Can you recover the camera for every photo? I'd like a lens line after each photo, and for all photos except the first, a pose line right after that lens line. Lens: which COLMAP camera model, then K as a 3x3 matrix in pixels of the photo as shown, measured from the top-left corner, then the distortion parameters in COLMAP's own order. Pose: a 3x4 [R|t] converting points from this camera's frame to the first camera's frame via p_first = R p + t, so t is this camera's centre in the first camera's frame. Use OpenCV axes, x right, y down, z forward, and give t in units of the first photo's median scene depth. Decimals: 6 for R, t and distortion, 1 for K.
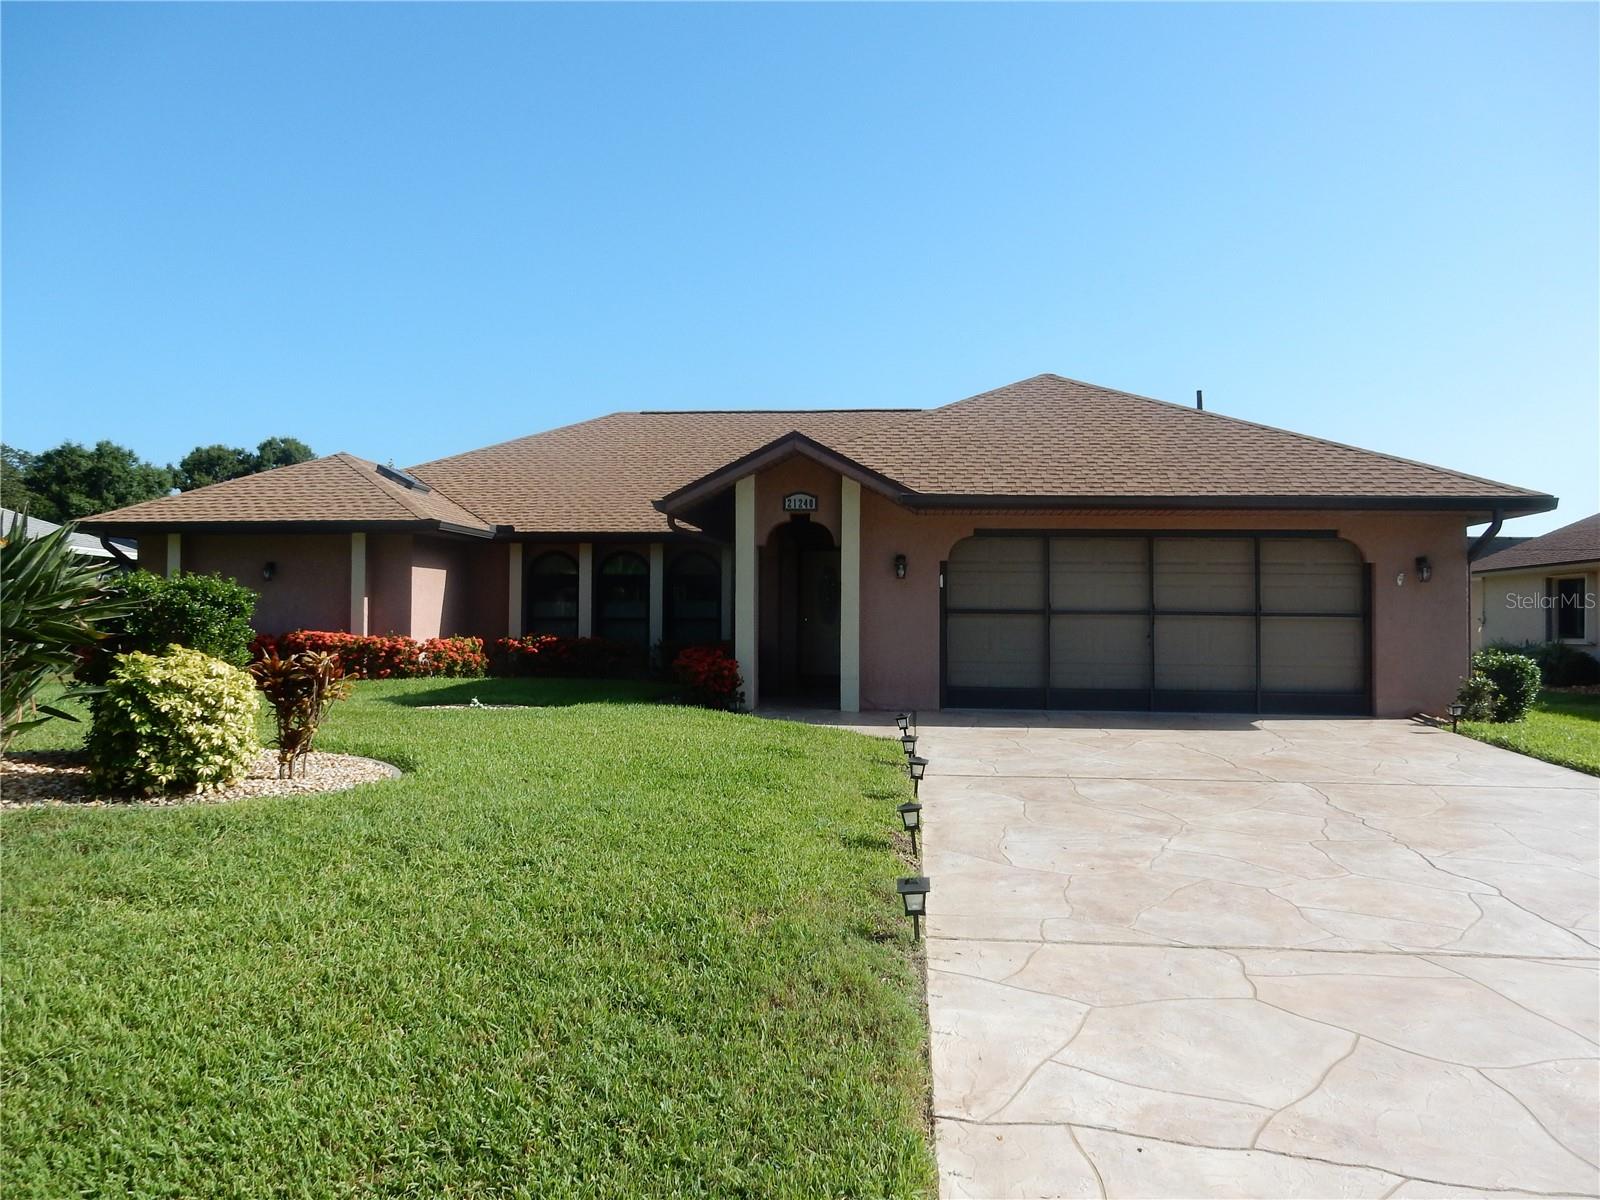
lens RADIAL K [[1176.3, 0, 800.0], [0, 1176.3, 600.0], [0, 0, 1]] dist [-0.009333, -0.000158]
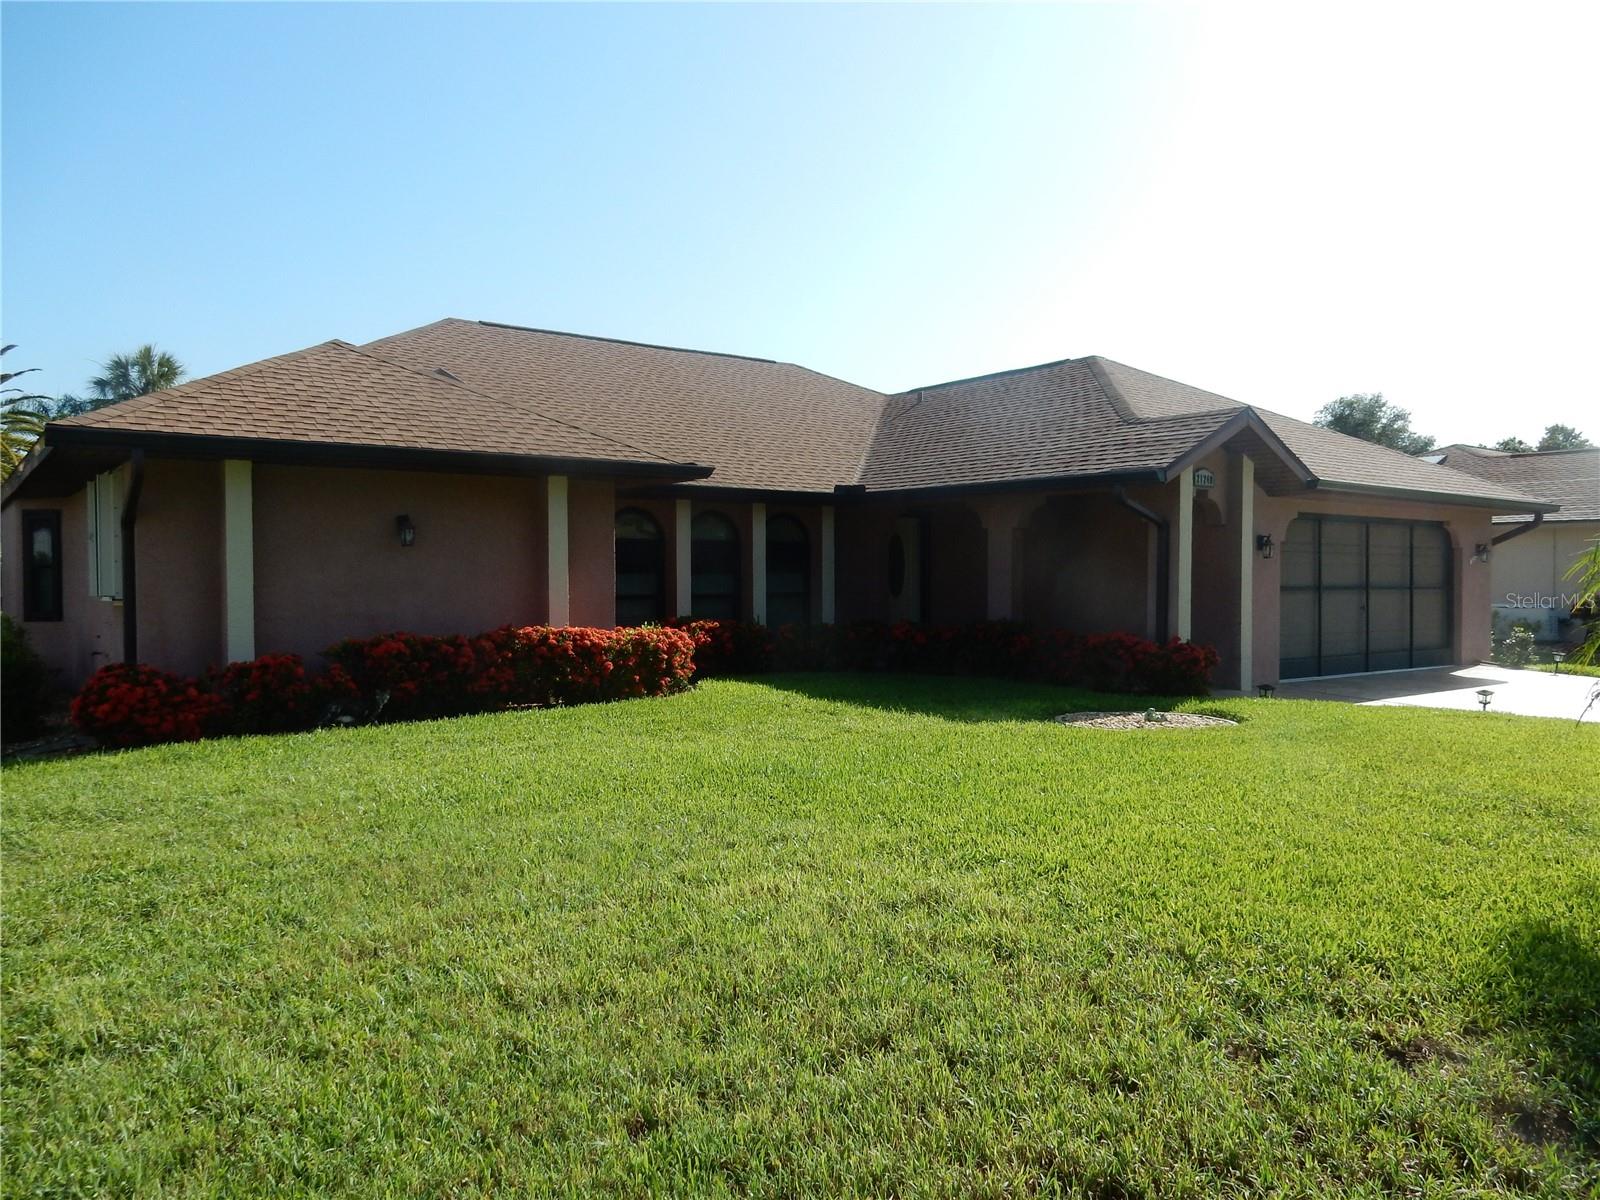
lens RADIAL K [[1176.3, 0, 800.0], [0, 1176.3, 600.0], [0, 0, 1]] dist [-0.009333, -0.000158]
pose [[0.747417, -0.018489, 0.664098, -0.910723], [-0.009350, 0.999221, 0.038342, -0.016995], [-0.664289, -0.034867, 0.746662, 0.504268]]
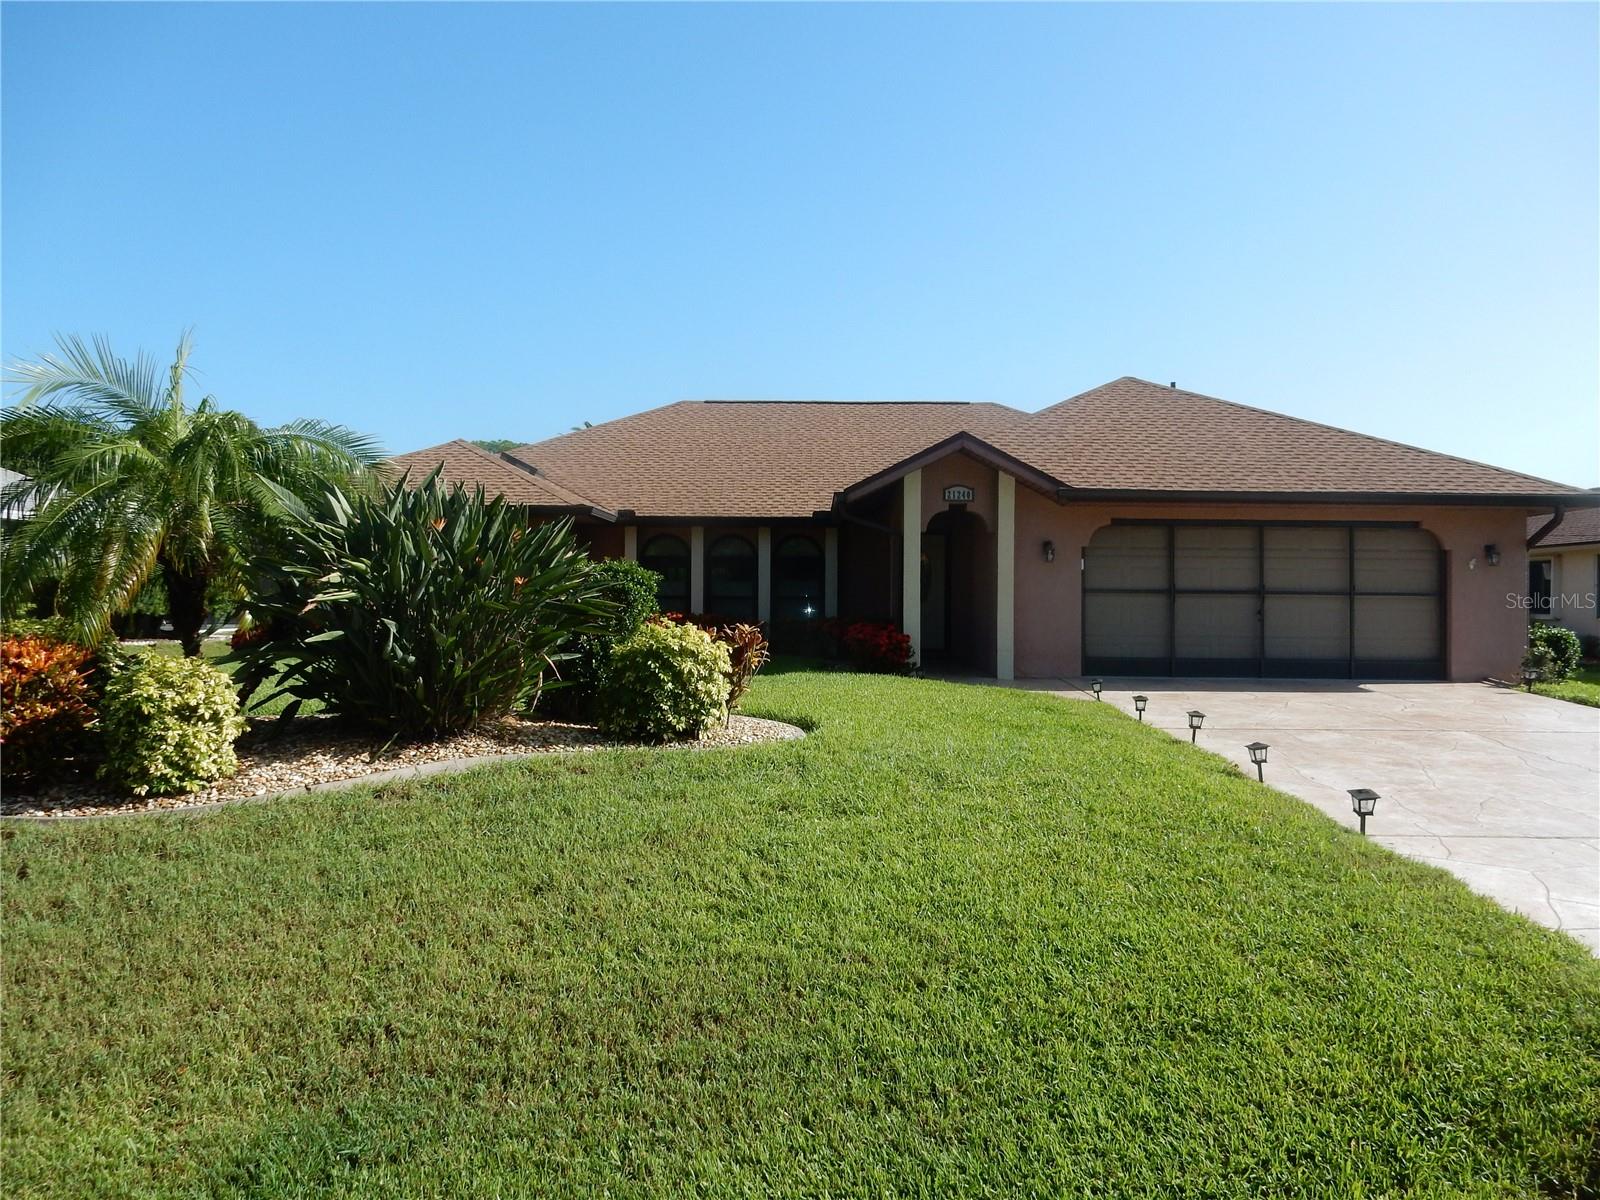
lens RADIAL K [[1180.5, 0, 800.0], [0, 1180.5, 600.0], [0, 0, 1]] dist [-0.007667, 0.000990]
pose [[0.996686, 0.000212, 0.081340, -0.248998], [-0.001717, 0.999829, 0.018430, -0.002109], [-0.081322, -0.018508, 0.996516, -0.118096]]
